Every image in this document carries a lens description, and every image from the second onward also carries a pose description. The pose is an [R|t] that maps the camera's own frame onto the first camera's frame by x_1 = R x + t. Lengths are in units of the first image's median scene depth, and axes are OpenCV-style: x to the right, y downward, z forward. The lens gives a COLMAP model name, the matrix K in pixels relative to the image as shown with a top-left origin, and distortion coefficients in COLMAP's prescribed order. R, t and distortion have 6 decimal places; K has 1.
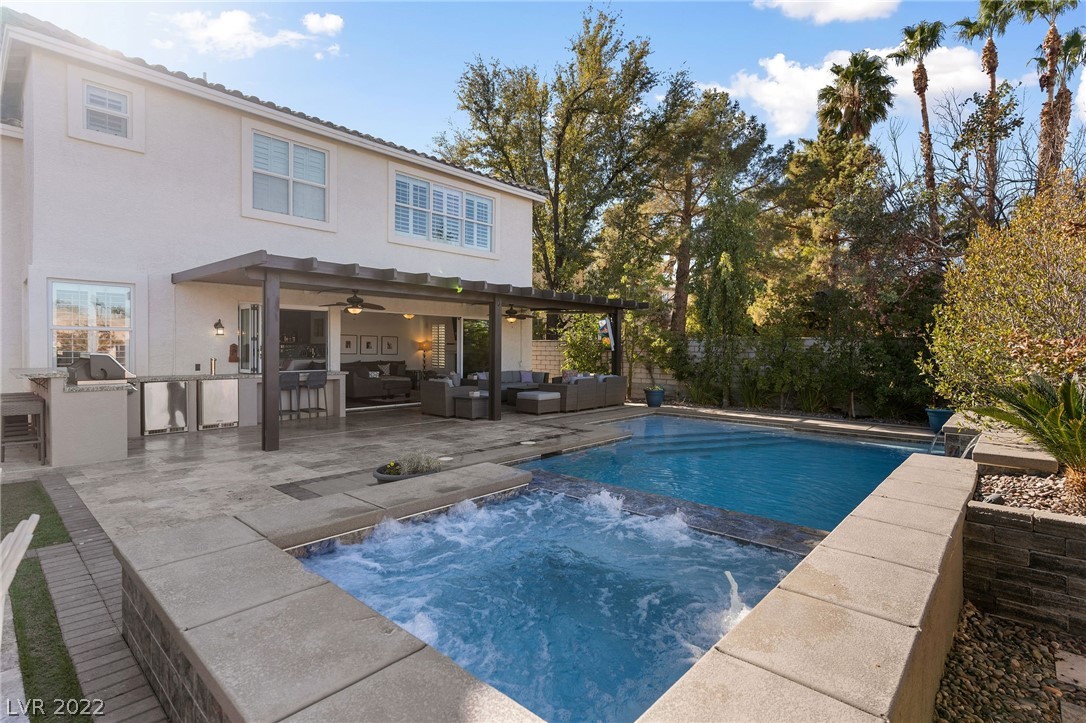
lens RADIAL K [[526.4, 0, 539.4], [0, 526.4, 356.6], [0, 0, 1]] dist [-0.003114, 0.001572]
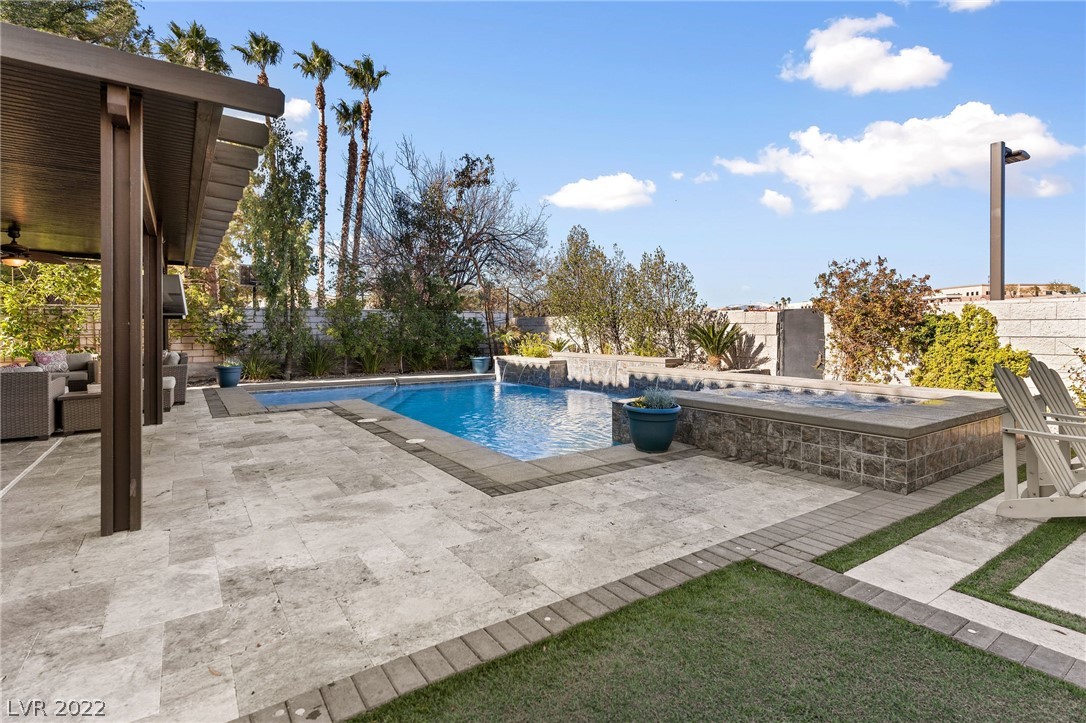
lens RADIAL K [[533.4, 0, 538.0], [0, 533.4, 331.5], [0, 0, 1]] dist [0.000619, 0.000309]
pose [[0.234735, -0.009730, 0.972011, -0.401711], [0.021756, 0.999752, 0.004754, 0.011760], [-0.971816, 0.020031, 0.234889, 0.270611]]
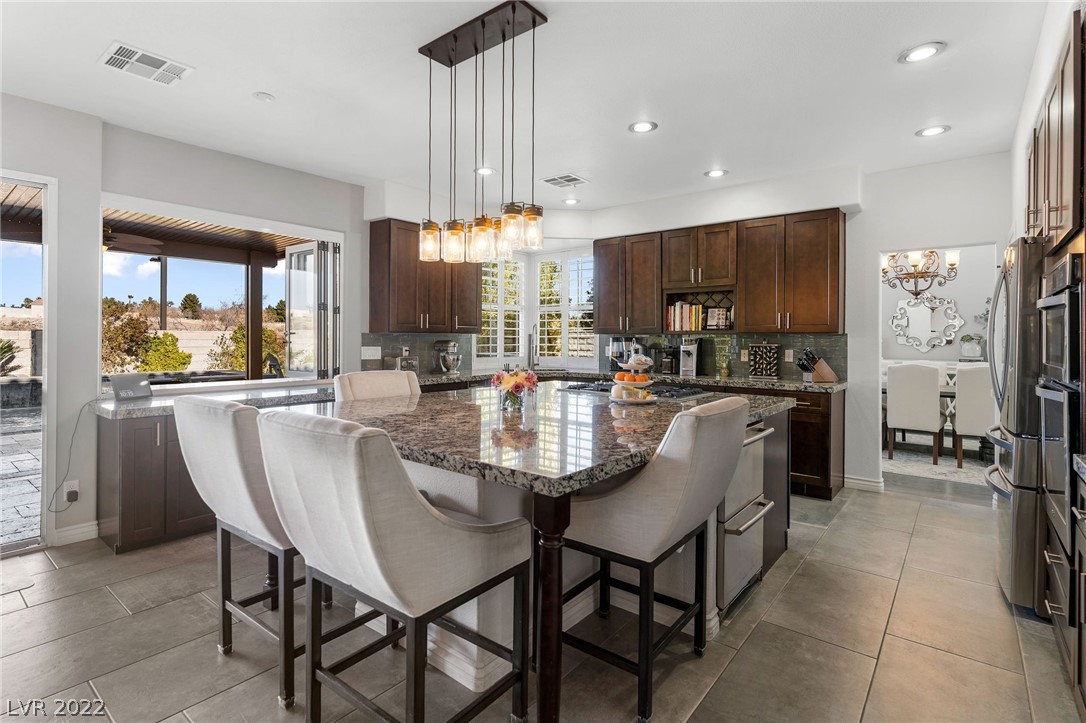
lens RADIAL K [[524.6, 0, 540.5], [0, 524.6, 334.9], [0, 0, 1]] dist [-0.003964, -0.000506]
pose [[-0.997659, -0.011586, -0.067394, -0.471413], [-0.012251, 0.999880, 0.009452, -0.011538], [0.067277, 0.010256, -0.997682, 0.964110]]
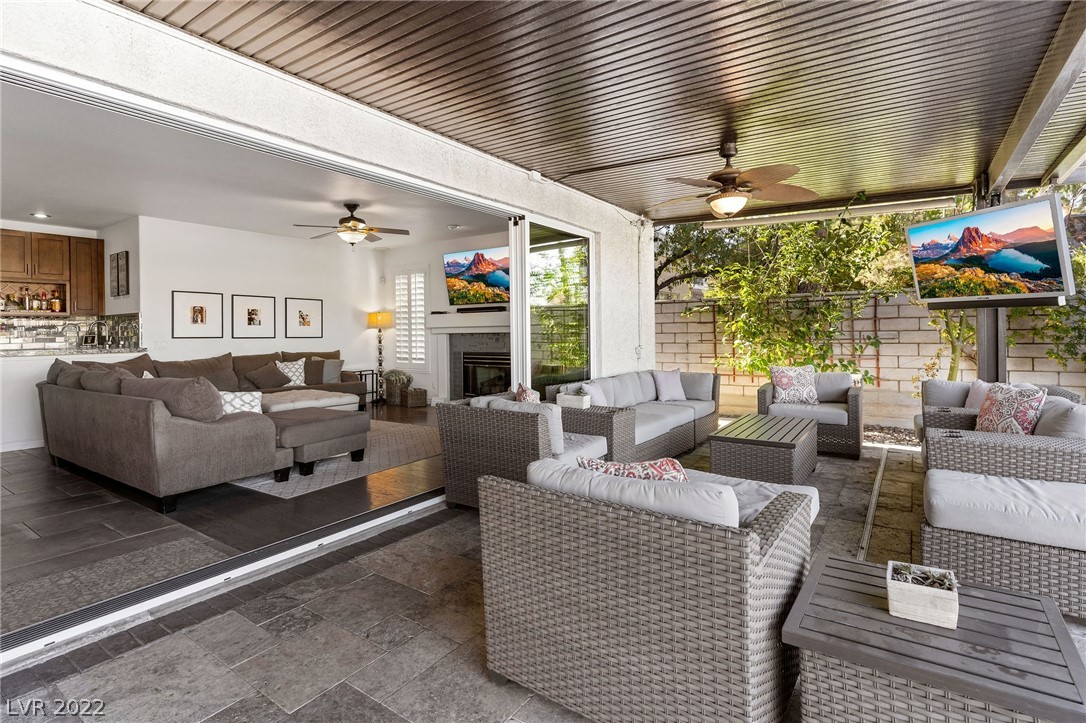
lens RADIAL K [[528.7, 0, 537.2], [0, 528.7, 335.9], [0, 0, 1]] dist [0.001536, 0.000030]
pose [[0.991967, -0.019647, 0.124960, -0.165457], [0.020649, 0.999764, -0.006727, 0.001815], [-0.124798, 0.009254, 0.992139, 0.606780]]
